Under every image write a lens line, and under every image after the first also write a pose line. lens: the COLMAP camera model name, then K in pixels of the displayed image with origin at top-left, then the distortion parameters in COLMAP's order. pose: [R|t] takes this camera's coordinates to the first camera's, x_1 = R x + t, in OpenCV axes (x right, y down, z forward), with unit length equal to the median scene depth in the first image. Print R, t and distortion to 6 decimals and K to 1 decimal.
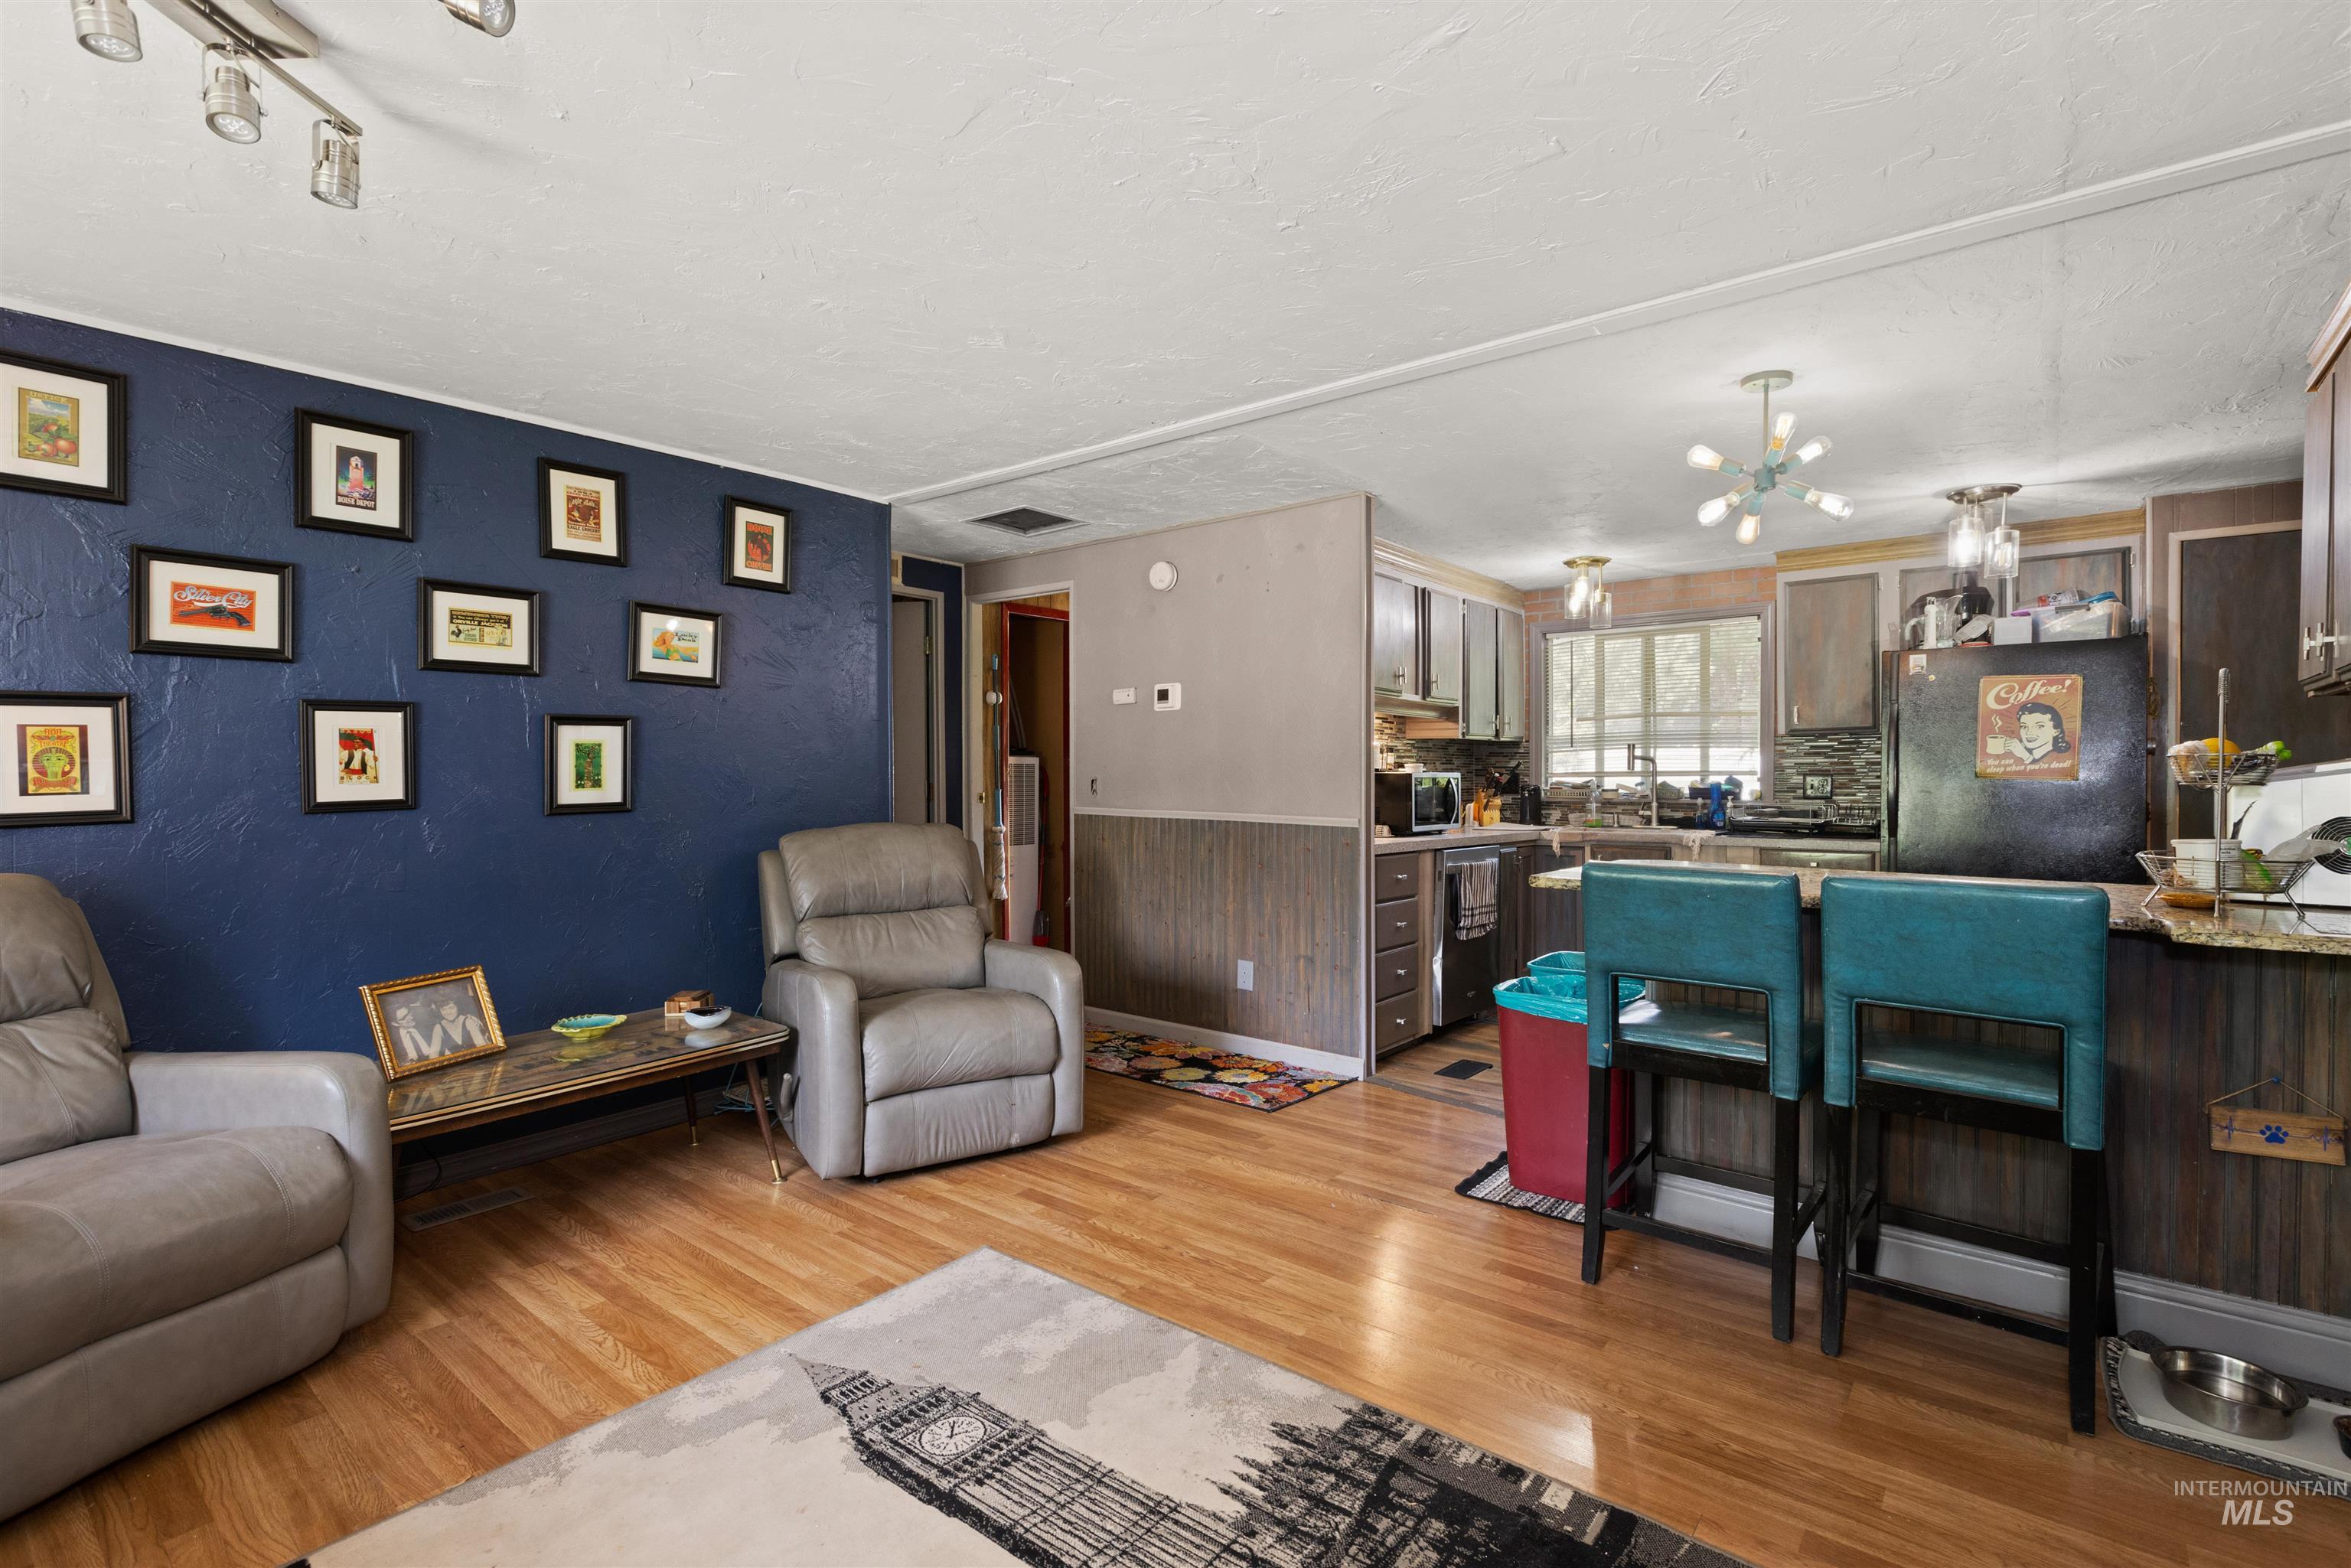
lens RADIAL K [[1086.8, 0, 1204.4], [0, 1086.8, 776.3], [0, 0, 1]] dist [-0.000077, -0.000004]
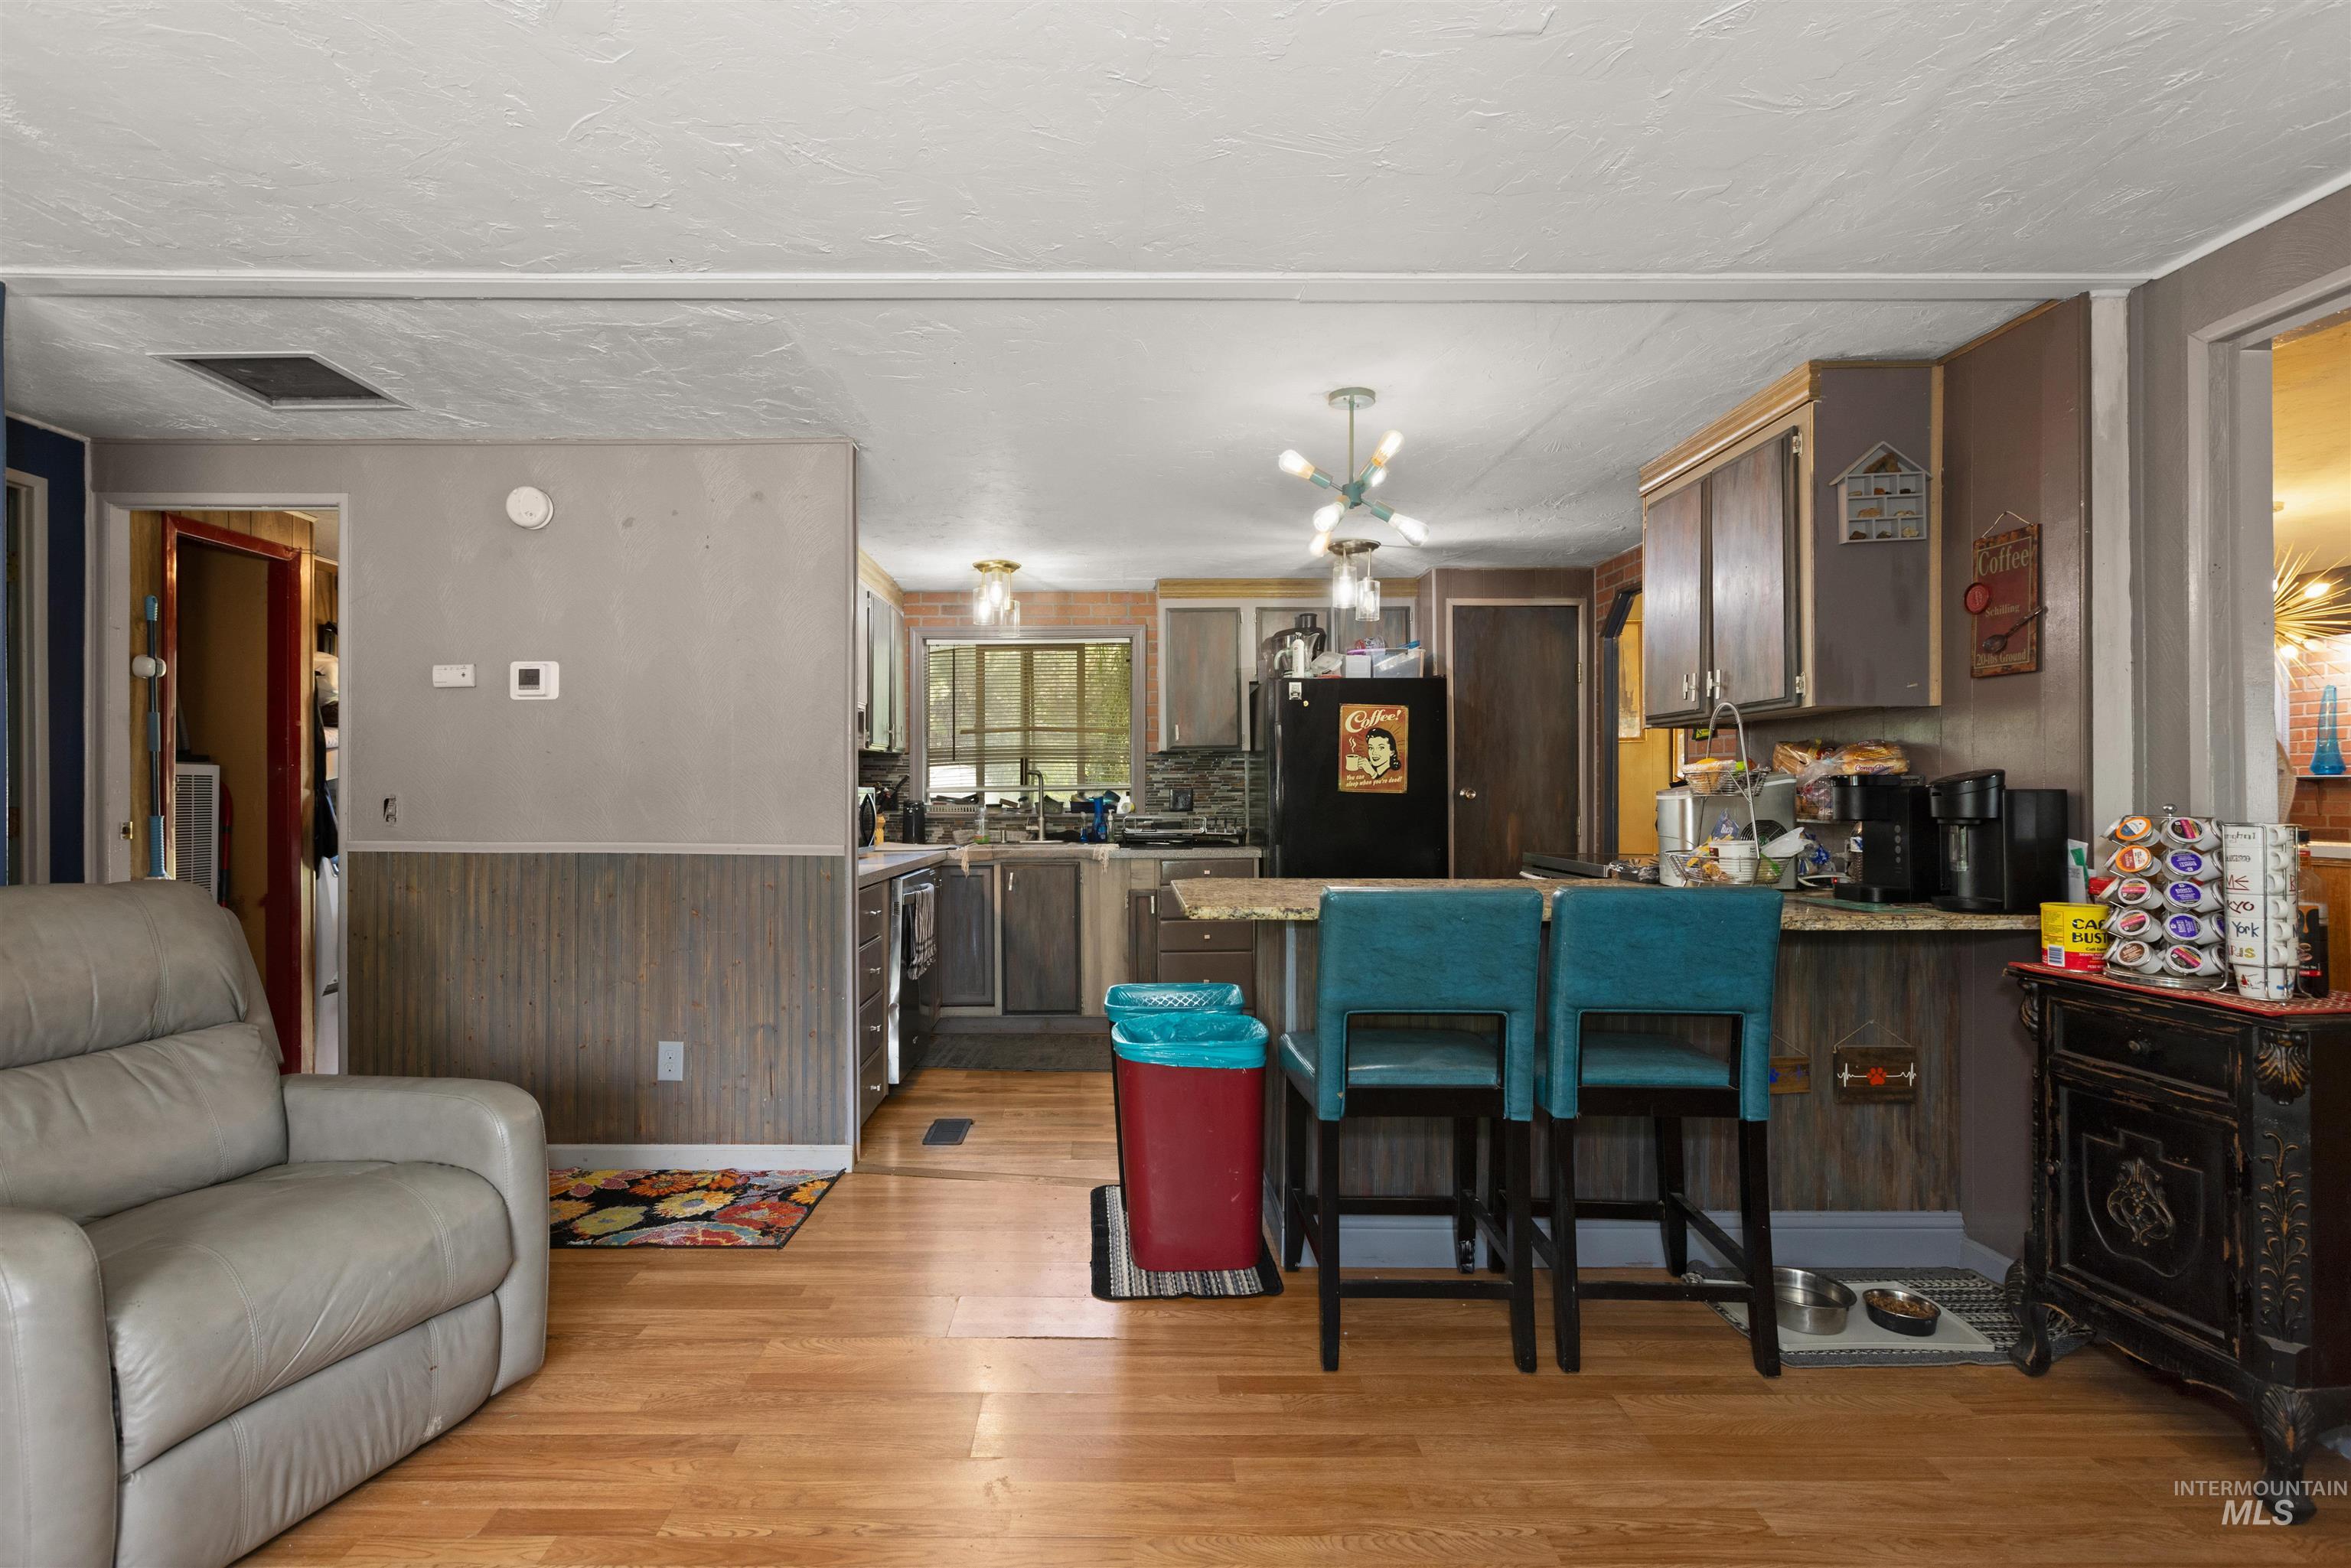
lens RADIAL K [[1070.4, 0, 1128.8], [0, 1070.4, 778.9], [0, 0, 1]] dist [0.000819, -0.000433]
pose [[0.783899, 0.003462, 0.620878, -0.204809], [0.003650, 0.999941, -0.010183, -0.001015], [-0.620877, 0.010248, 0.783841, 0.278638]]
